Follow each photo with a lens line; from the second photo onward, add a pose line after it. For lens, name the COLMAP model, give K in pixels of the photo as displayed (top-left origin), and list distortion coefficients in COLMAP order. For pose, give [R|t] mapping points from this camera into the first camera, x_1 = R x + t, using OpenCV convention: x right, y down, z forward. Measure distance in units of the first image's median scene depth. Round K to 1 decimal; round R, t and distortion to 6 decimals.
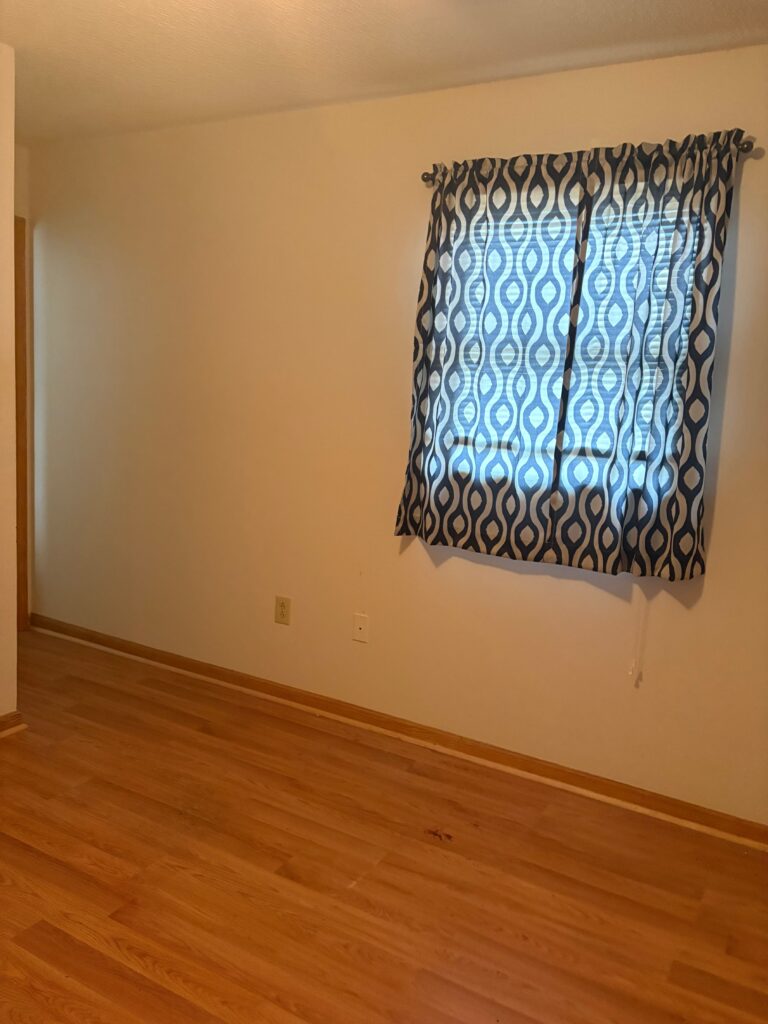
lens RADIAL K [[781.8, 0, 384.0], [0, 781.8, 512.0], [0, 0, 1]] dist [0.052313, -0.045355]
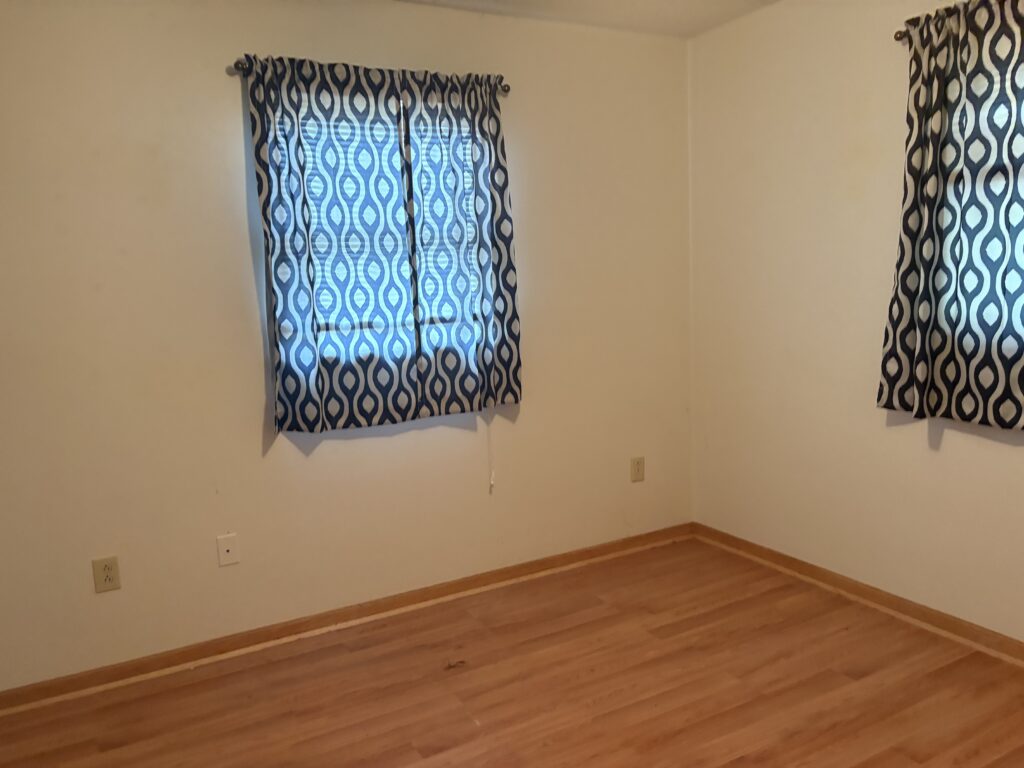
lens RADIAL K [[781.8, 0, 512.0], [0, 781.8, 384.0], [0, 0, 1]] dist [0.052313, -0.045355]
pose [[0.524073, -0.197759, 0.828396, -0.696493], [0.199648, 0.974092, 0.106235, -0.084492], [-0.827942, 0.109713, 0.549977, 0.243588]]
